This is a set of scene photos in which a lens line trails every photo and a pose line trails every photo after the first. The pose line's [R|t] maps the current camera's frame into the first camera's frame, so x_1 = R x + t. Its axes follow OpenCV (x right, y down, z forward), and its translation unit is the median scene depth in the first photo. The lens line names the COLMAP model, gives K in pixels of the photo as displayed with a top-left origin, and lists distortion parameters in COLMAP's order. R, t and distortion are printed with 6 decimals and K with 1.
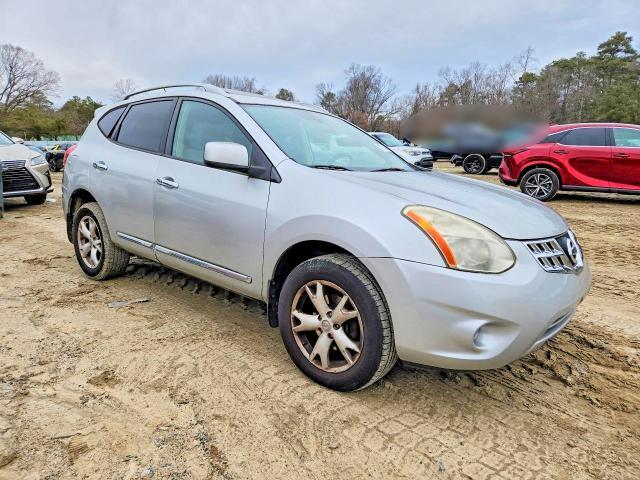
lens RADIAL K [[424.2, 0, 322.2], [0, 424.2, 239.8], [0, 0, 1]] dist [0.068975, -0.055599]
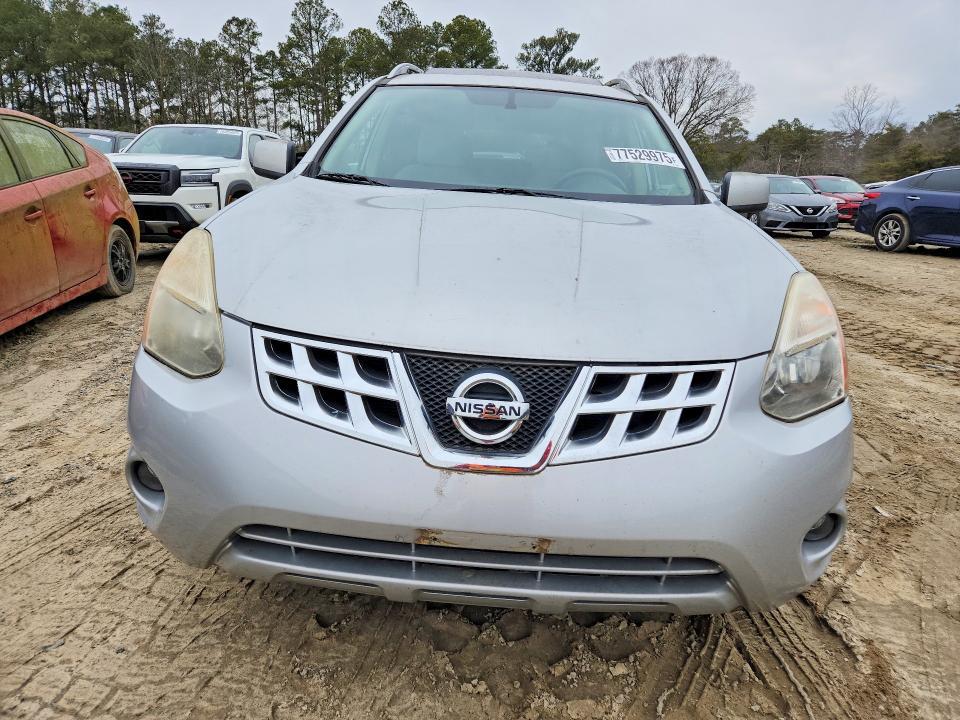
lens RADIAL K [[636.3, 0, 483.3], [0, 636.3, 359.7], [0, 0, 1]] dist [0.068975, -0.055599]
pose [[0.612984, 0.218485, -0.759286, 1.121699], [-0.189795, 0.973585, 0.126925, -0.092640], [0.766960, 0.066306, 0.638259, 0.756855]]
